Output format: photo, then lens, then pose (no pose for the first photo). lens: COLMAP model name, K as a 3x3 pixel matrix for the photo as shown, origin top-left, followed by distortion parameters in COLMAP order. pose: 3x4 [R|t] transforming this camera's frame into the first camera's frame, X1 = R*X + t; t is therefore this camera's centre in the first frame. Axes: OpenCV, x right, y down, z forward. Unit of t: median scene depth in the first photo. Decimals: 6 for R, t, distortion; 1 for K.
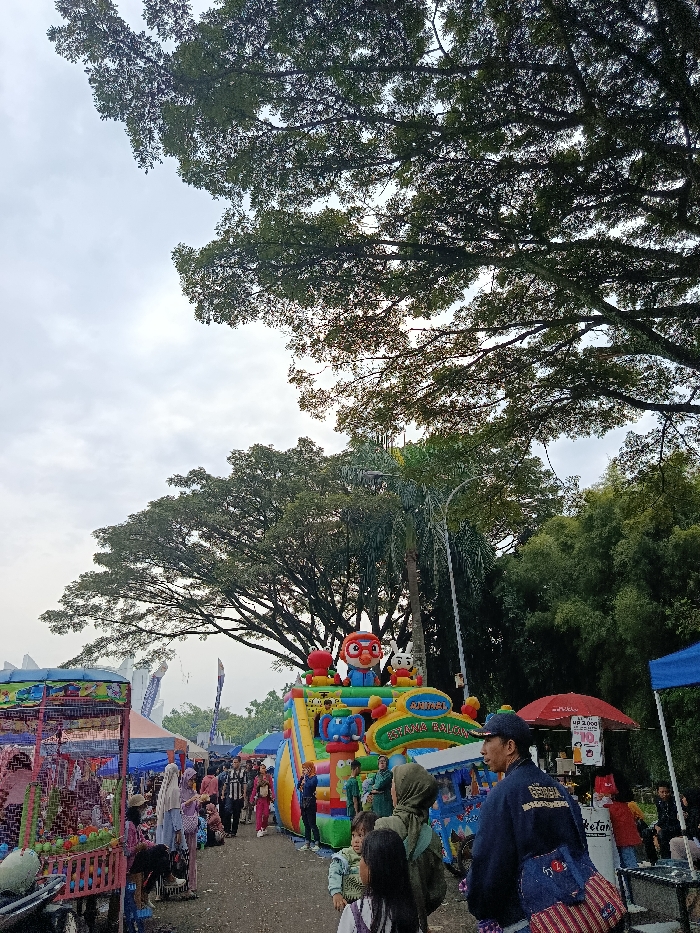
lens RADIAL K [[679.6, 0, 350.0], [0, 679.6, 466.5], [0, 0, 1]] dist [0.055026, -0.052375]
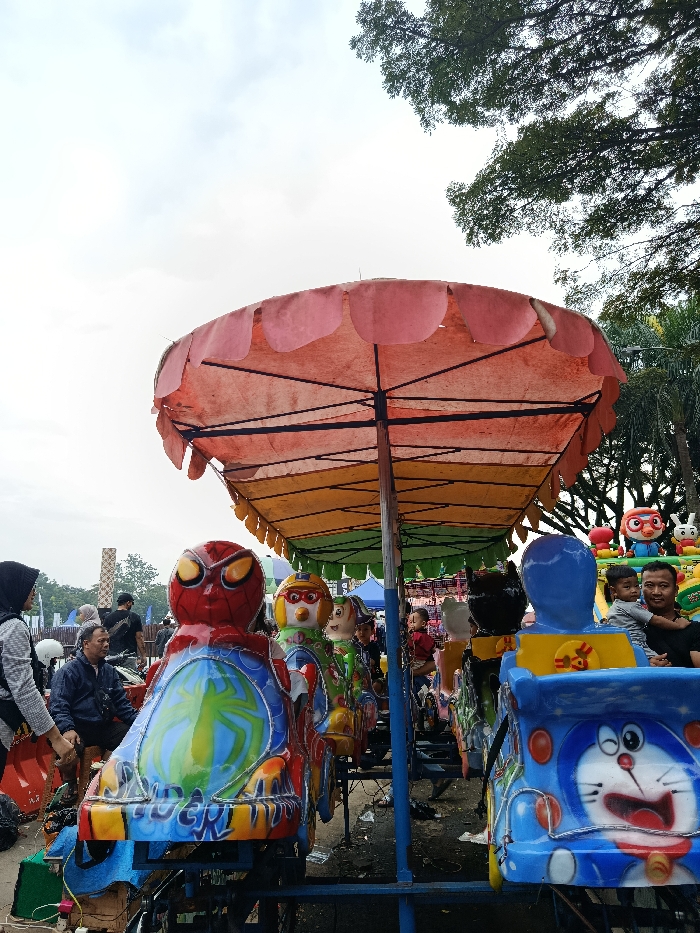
lens RADIAL K [[679.6, 0, 350.0], [0, 679.6, 466.5], [0, 0, 1]] dist [0.055026, -0.052375]
pose [[0.937529, -0.095839, -0.334448, -0.062931], [0.149825, 0.978822, 0.139501, -0.043673], [0.313995, -0.180894, 0.932032, -0.147481]]
